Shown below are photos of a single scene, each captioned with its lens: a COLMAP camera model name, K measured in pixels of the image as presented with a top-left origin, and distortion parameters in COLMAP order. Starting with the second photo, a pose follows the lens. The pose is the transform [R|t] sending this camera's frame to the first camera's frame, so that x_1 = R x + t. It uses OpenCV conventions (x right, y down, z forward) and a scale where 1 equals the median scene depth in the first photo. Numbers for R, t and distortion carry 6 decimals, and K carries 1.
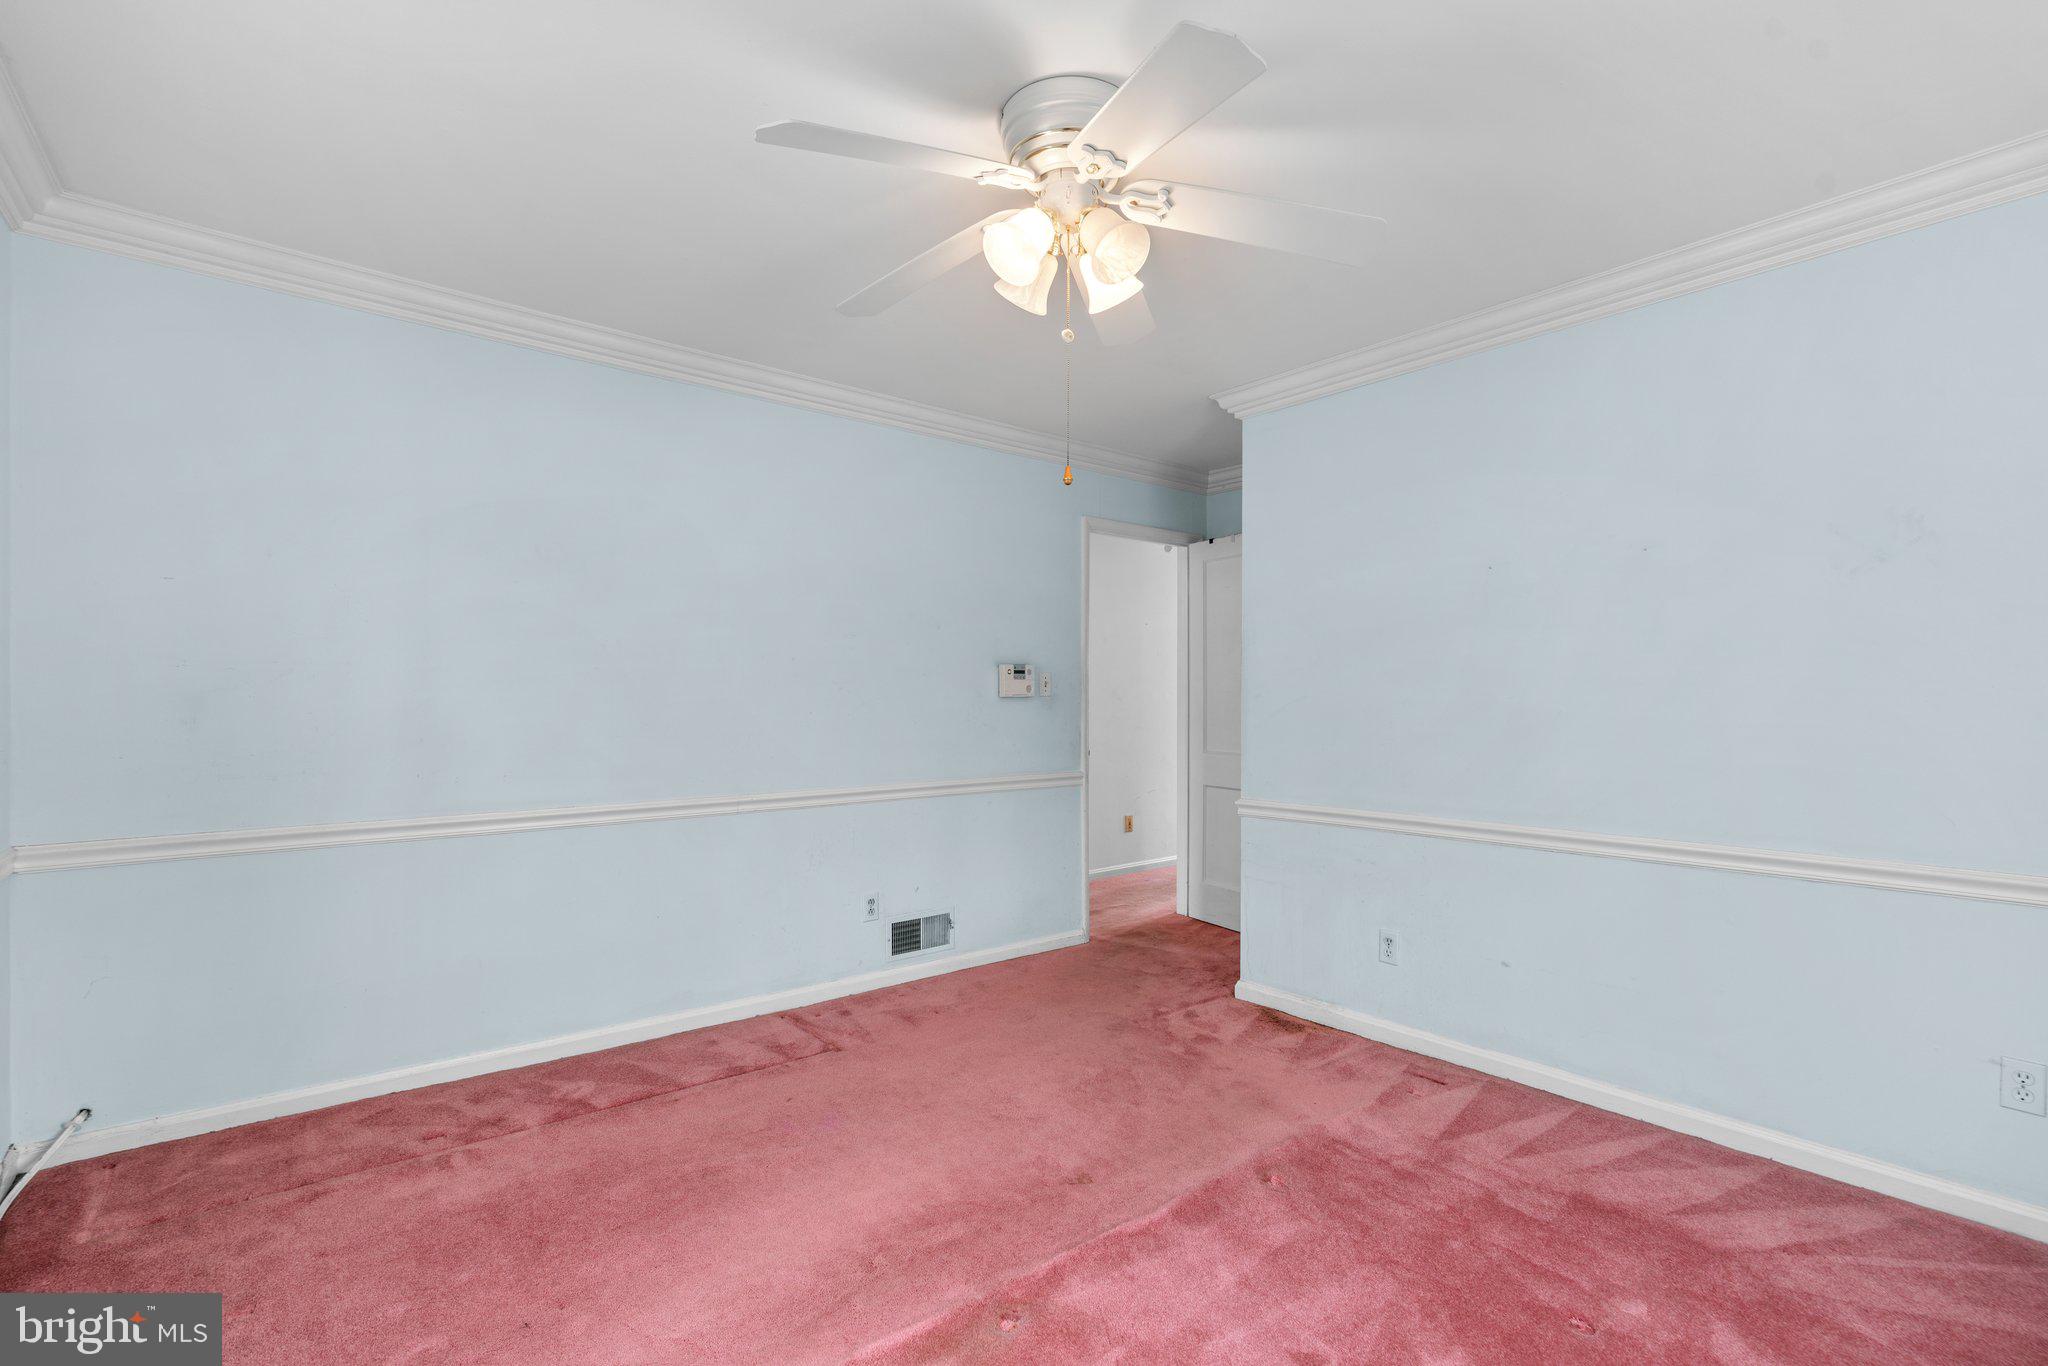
lens RADIAL K [[921.4, 0, 1022.9], [0, 921.4, 684.3], [0, 0, 1]] dist [-0.009801, 0.004438]
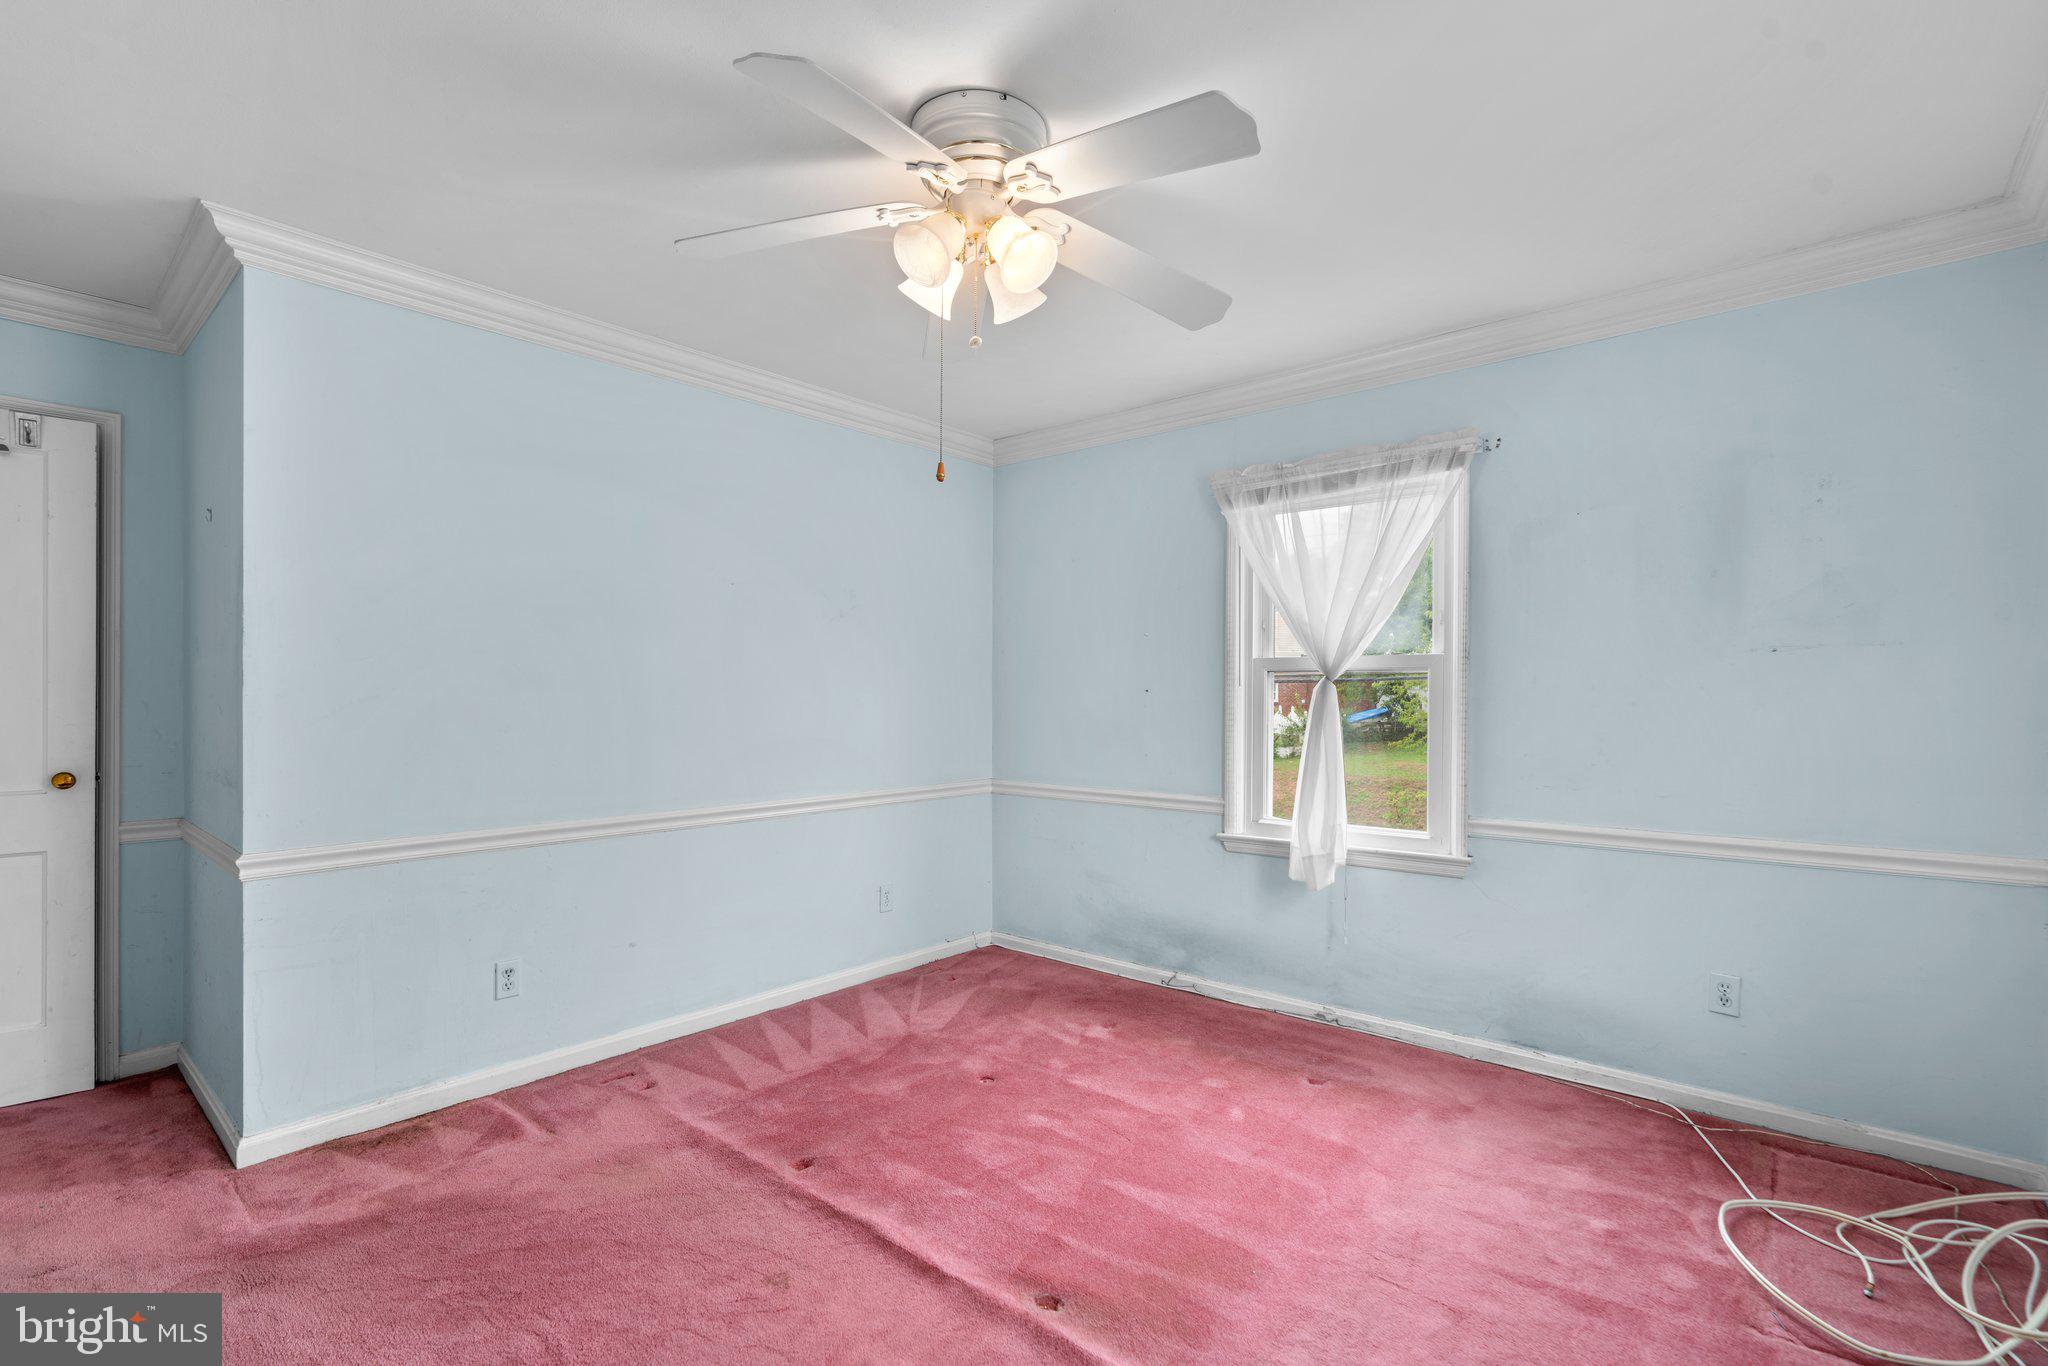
lens RADIAL K [[921.4, 0, 1024.6], [0, 921.4, 693.5], [0, 0, 1]] dist [-0.009801, 0.004438]
pose [[-0.149788, -0.000252, 0.988718, -0.591114], [-0.014608, 0.999891, -0.001959, 0.005064], [-0.988610, -0.014737, -0.149775, 0.688821]]
